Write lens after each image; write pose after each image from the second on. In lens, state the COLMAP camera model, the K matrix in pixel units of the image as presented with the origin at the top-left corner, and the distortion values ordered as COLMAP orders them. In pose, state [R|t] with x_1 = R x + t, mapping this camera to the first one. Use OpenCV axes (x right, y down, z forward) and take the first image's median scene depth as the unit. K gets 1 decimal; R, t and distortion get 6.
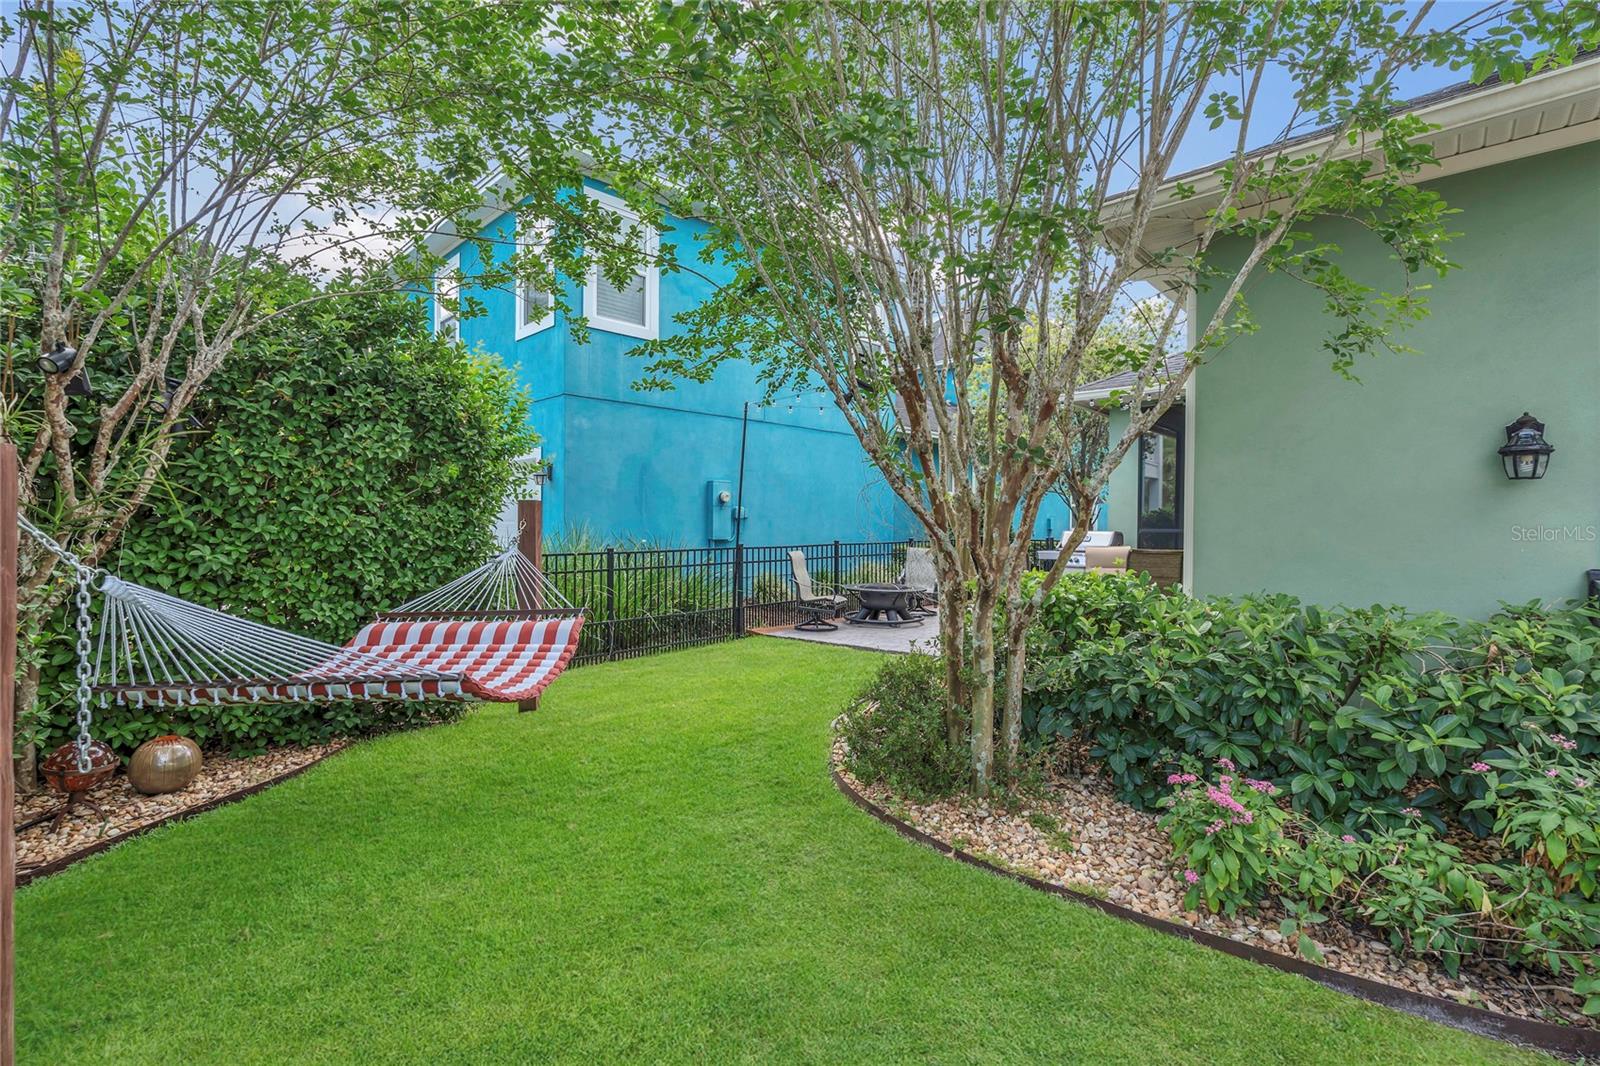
lens RADIAL K [[715.2, 0, 801.5], [0, 715.2, 530.1], [0, 0, 1]] dist [-0.004157, -0.001178]
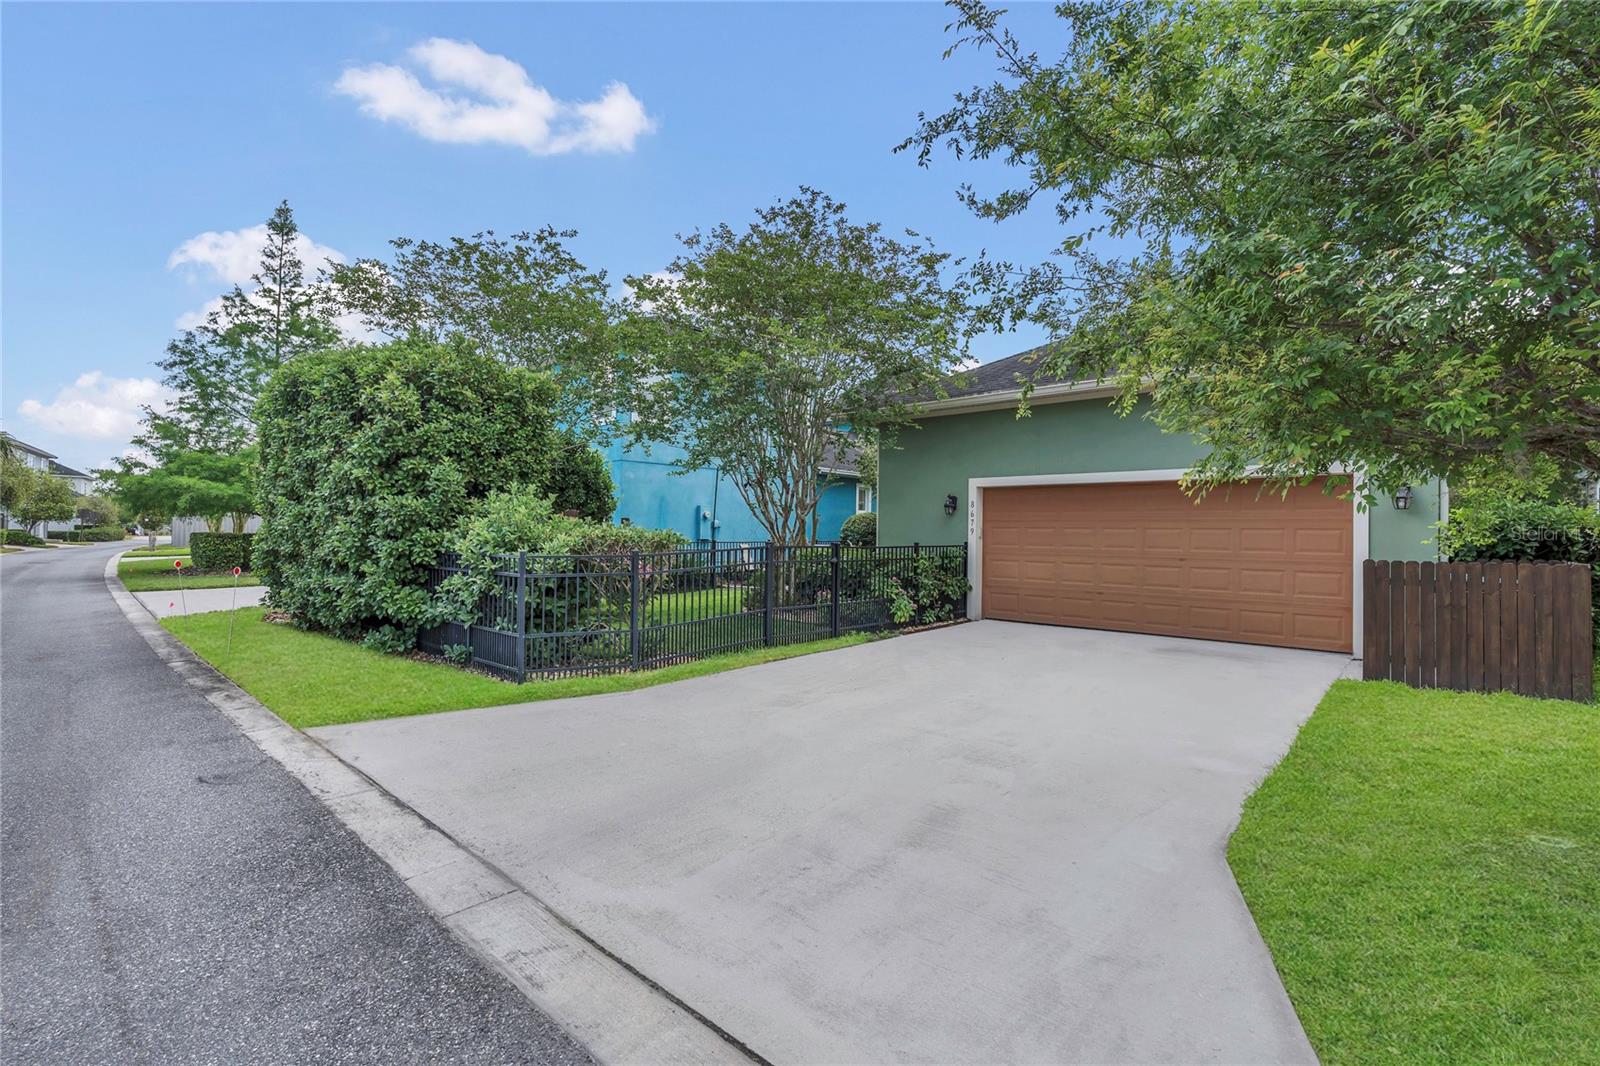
lens RADIAL K [[715.2, 0, 798.7], [0, 715.2, 532.9], [0, 0, 1]] dist [-0.004157, -0.001178]
pose [[0.999877, 0.005488, 0.014714, 0.105751], [-0.005294, 0.999899, -0.013227, 0.022871], [-0.014785, 0.013147, 0.999804, -0.867197]]
